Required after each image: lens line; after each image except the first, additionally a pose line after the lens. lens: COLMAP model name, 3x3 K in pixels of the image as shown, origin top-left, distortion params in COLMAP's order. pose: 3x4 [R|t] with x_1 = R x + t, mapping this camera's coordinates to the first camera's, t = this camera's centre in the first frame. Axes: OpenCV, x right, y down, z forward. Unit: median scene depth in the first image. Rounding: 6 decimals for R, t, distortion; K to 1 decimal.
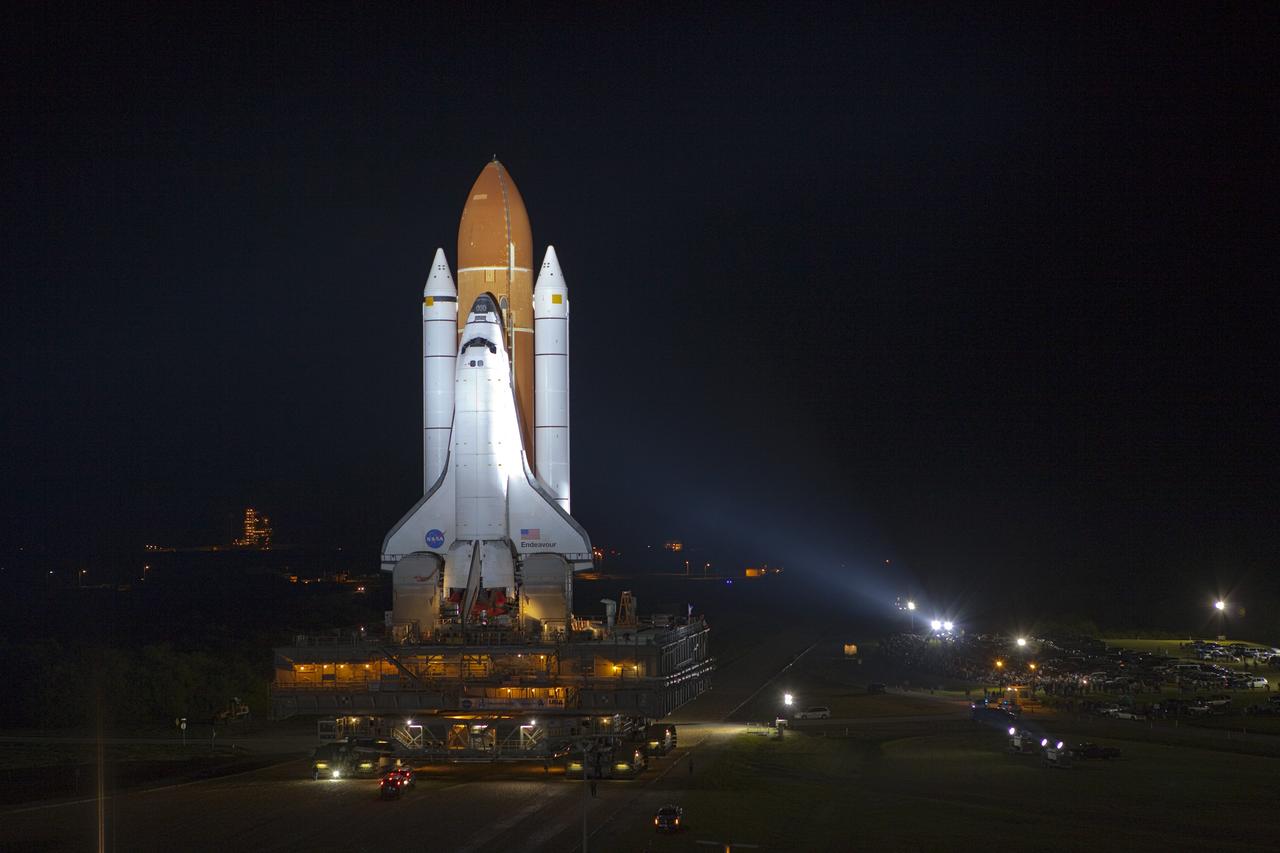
lens RADIAL K [[2367.3, 0, 640.0], [0, 2367.3, 426.8], [0, 0, 1]] dist [0.191700, 0.060250]
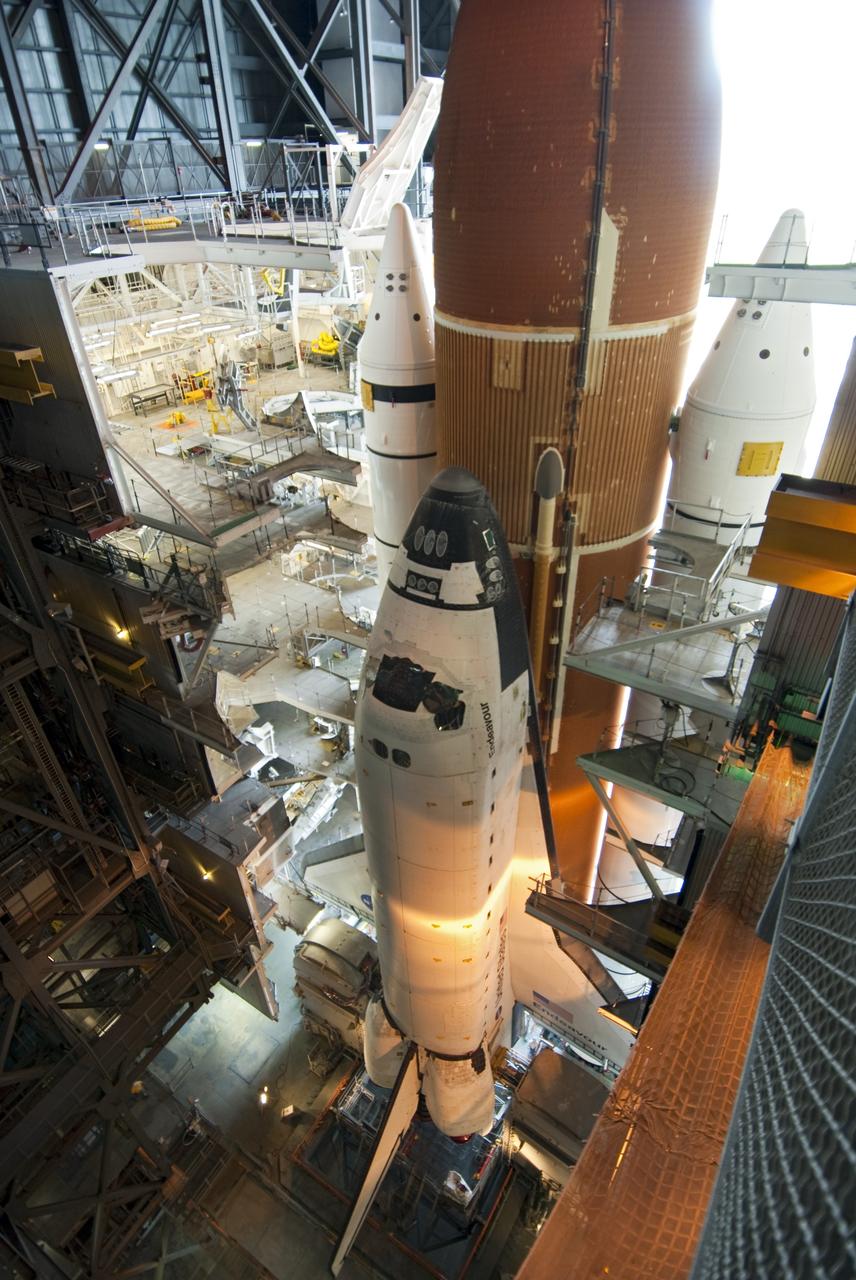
lens RADIAL K [[648.3, 0, 446.0], [0, 648.3, 634.6], [0, 0, 1]] dist [0.001496, 0.000161]
pose [[0.916297, 0.222795, -0.332809, -0.039582], [0.026988, 0.794748, 0.606339, -0.085245], [0.399589, -0.564568, 0.722213, 0.946562]]
